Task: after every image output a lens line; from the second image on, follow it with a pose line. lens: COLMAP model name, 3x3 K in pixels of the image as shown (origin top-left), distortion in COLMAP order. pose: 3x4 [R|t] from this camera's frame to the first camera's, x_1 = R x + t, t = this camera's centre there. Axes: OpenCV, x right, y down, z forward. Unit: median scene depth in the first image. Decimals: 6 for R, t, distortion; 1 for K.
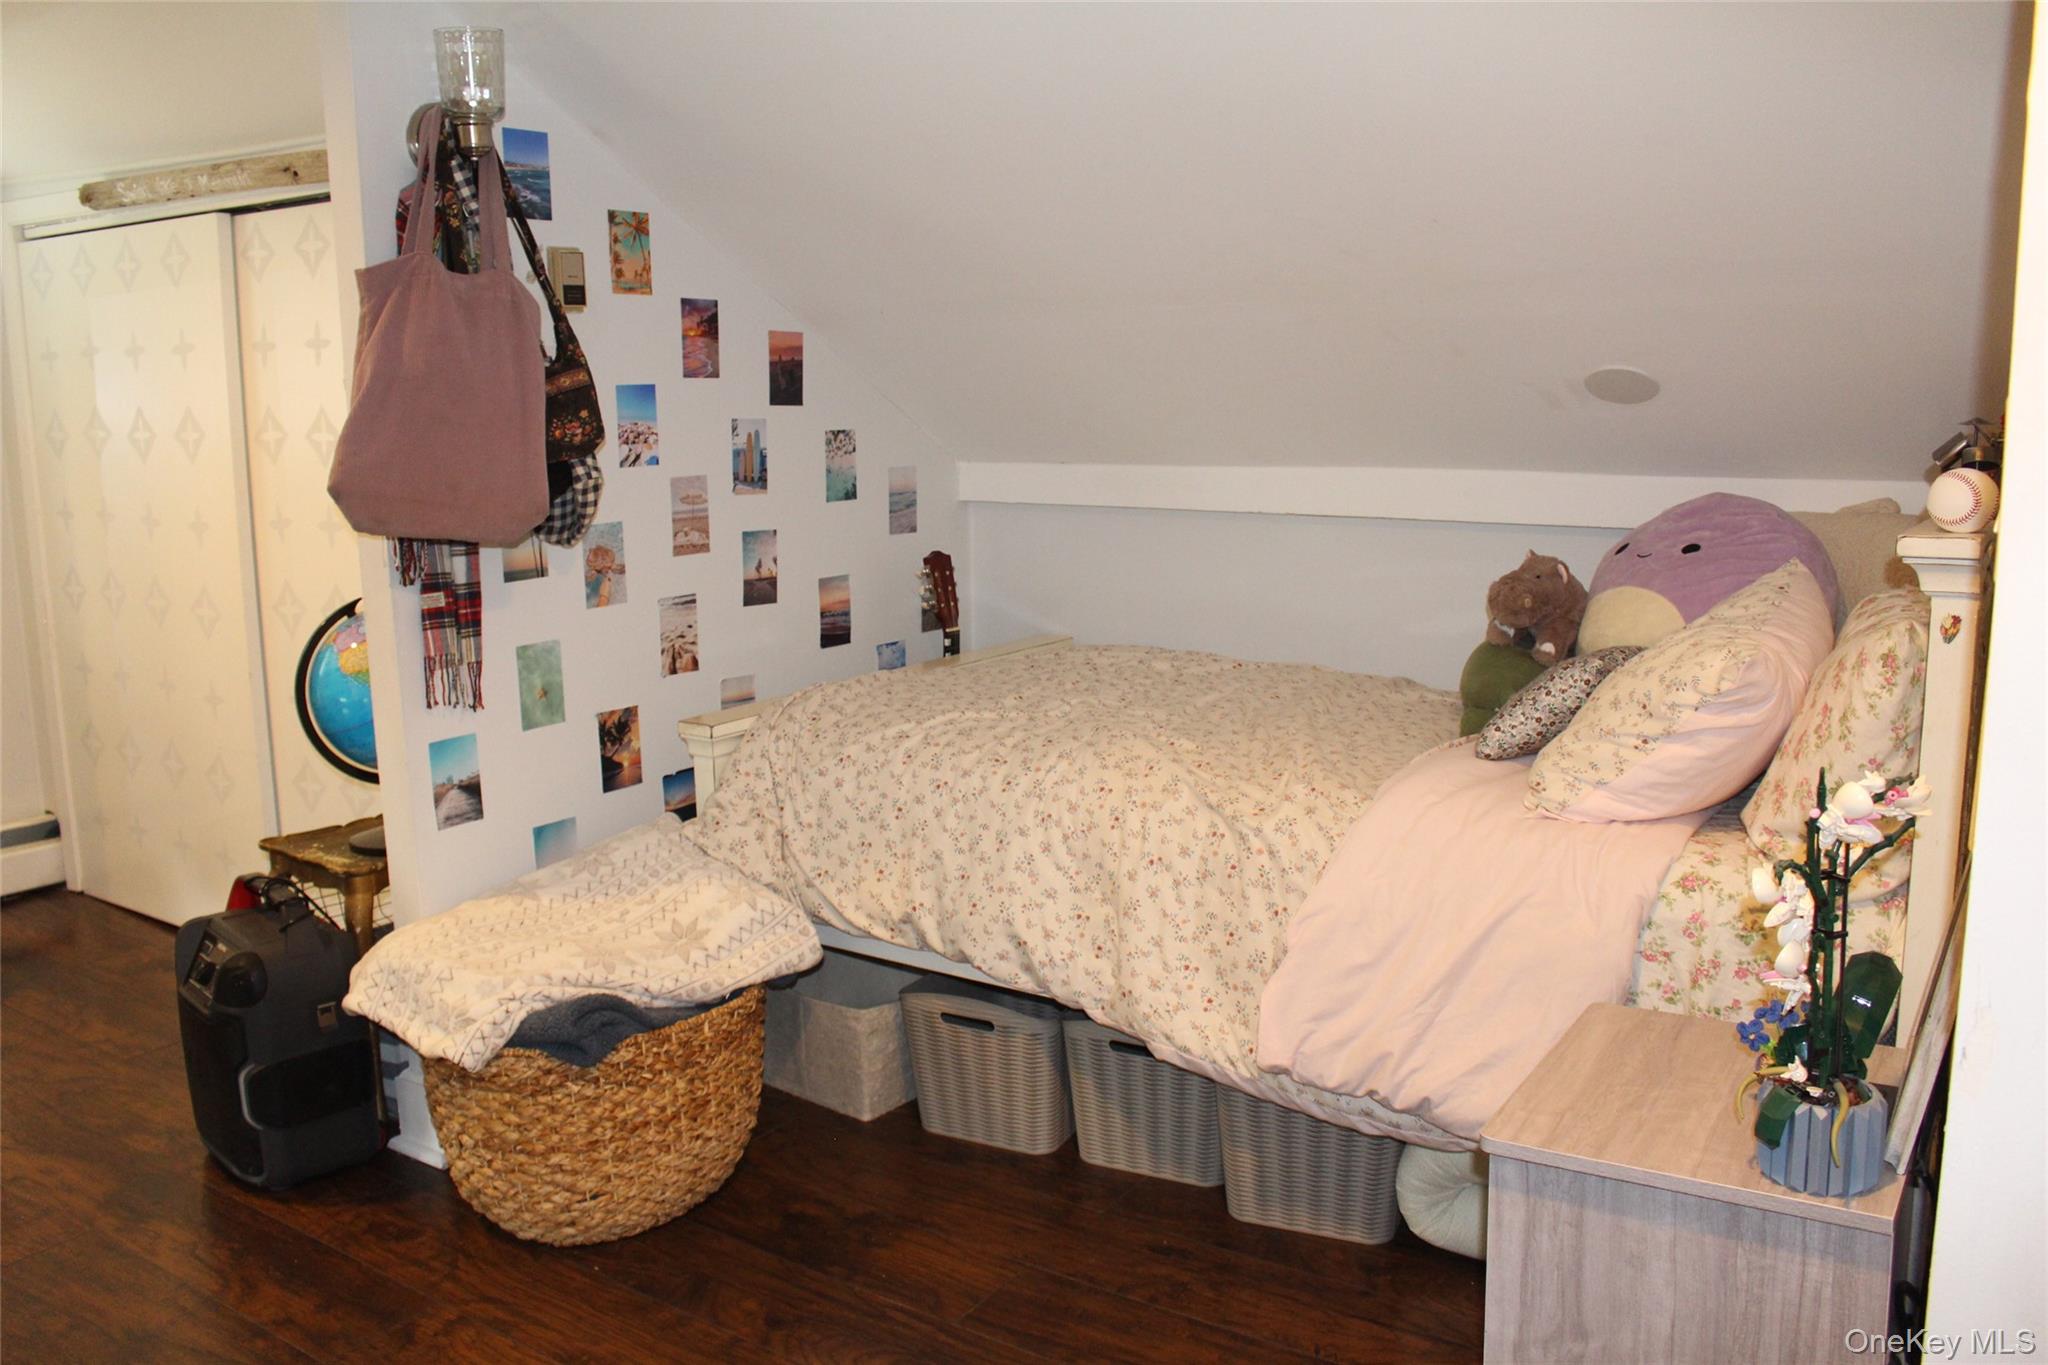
lens RADIAL K [[1683.4, 0, 1025.6], [0, 1683.4, 687.9], [0, 0, 1]] dist [-0.160811, 0.125741]
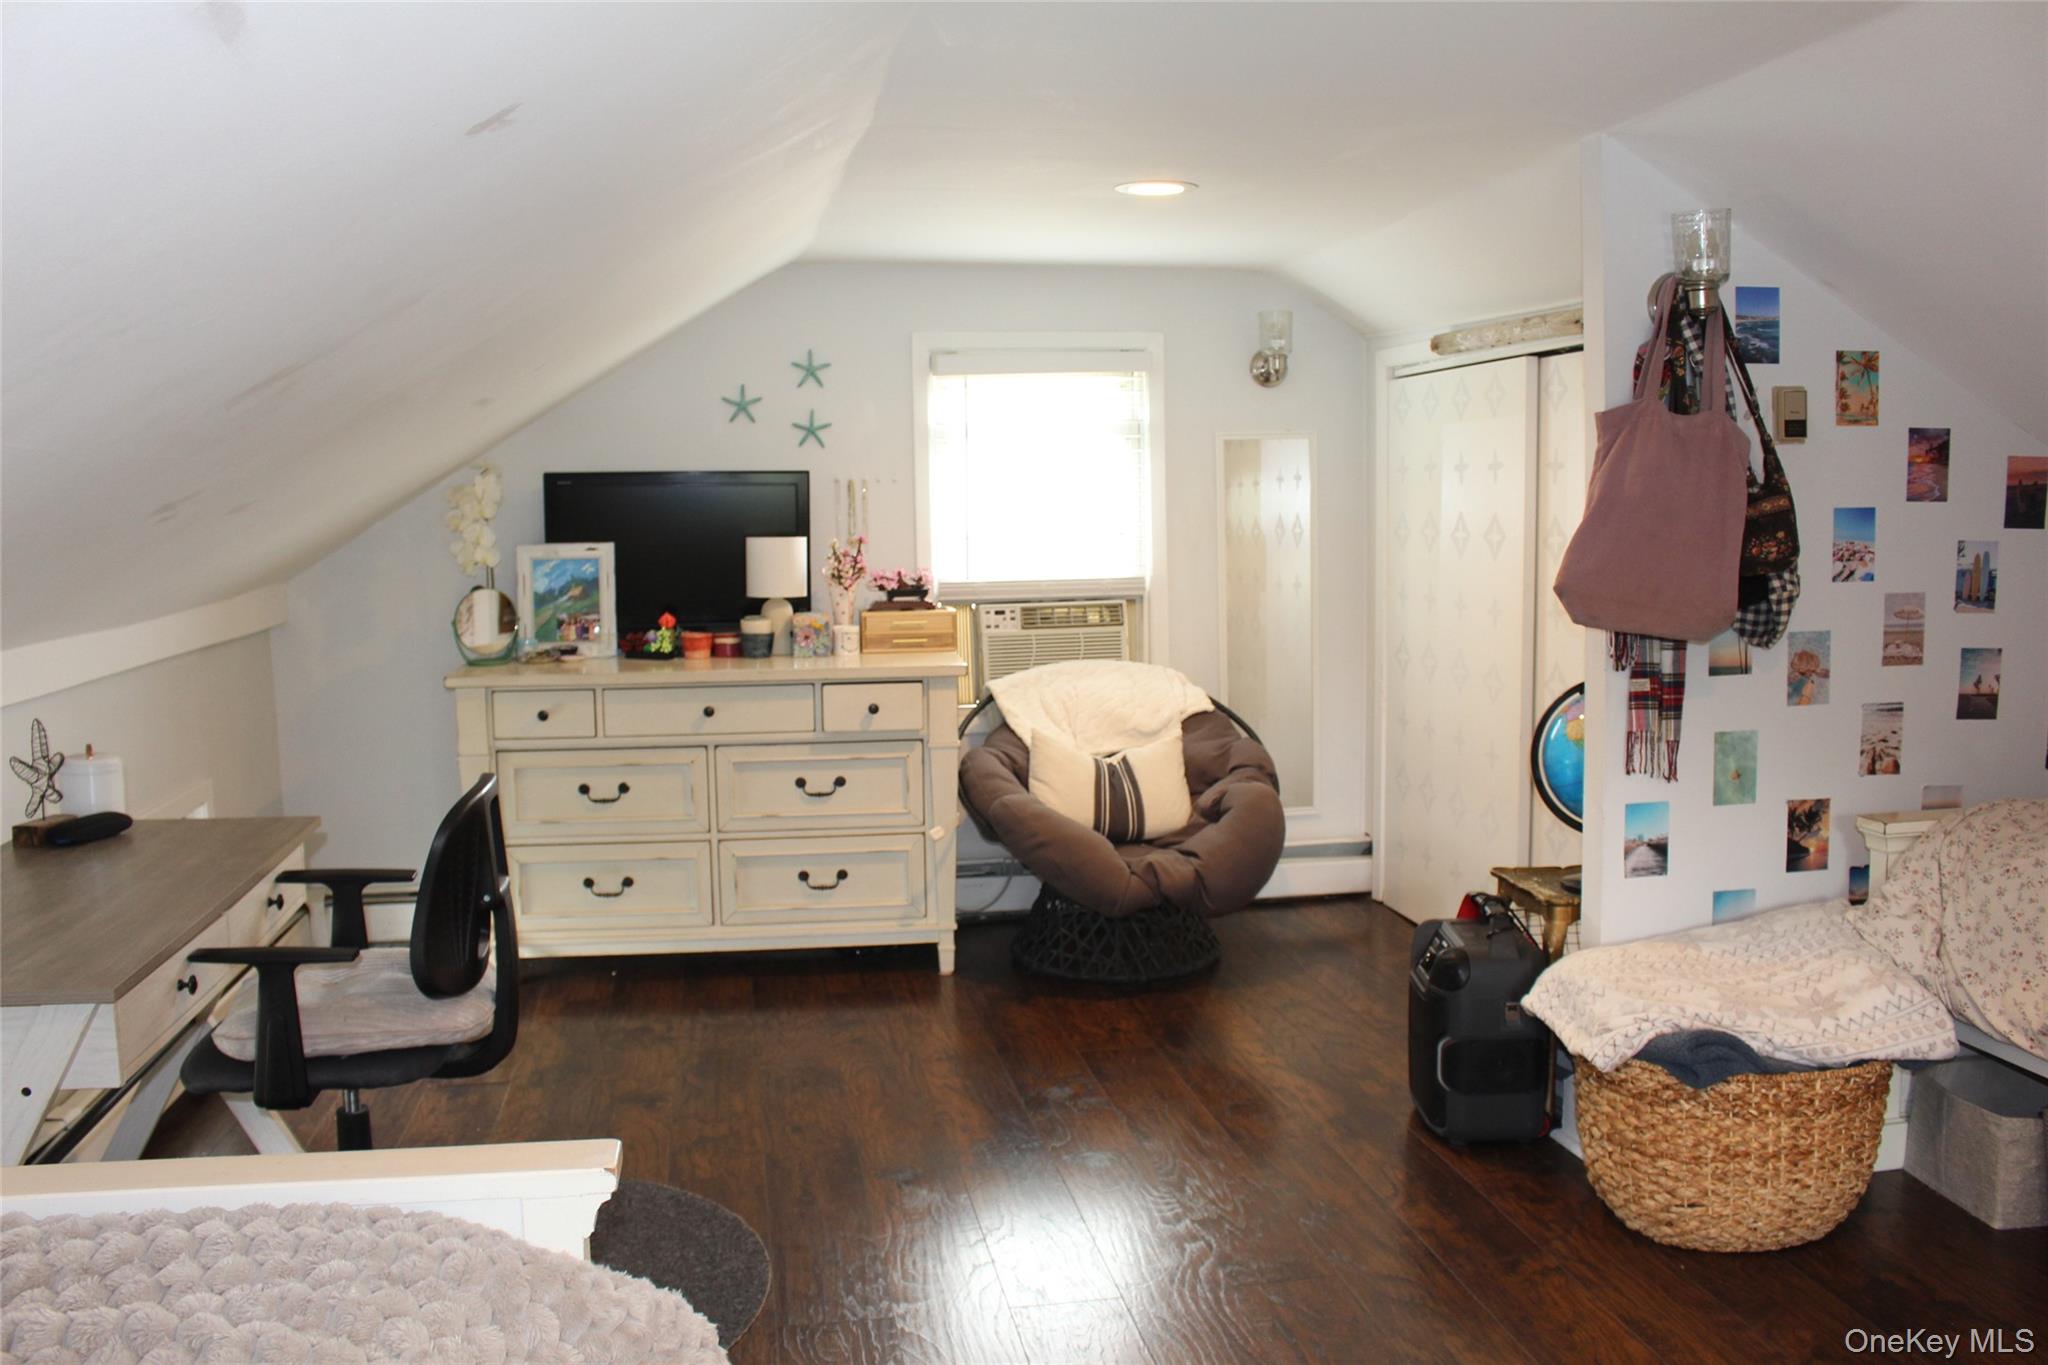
lens RADIAL K [[1683.4, 0, 1025.6], [0, 1683.4, 687.9], [0, 0, 1]] dist [-0.160811, 0.125741]
pose [[0.700497, 0.078018, -0.709378, 0.170738], [-0.118462, 0.992928, -0.007775, 0.010590], [0.703755, 0.089481, 0.704785, -0.149785]]
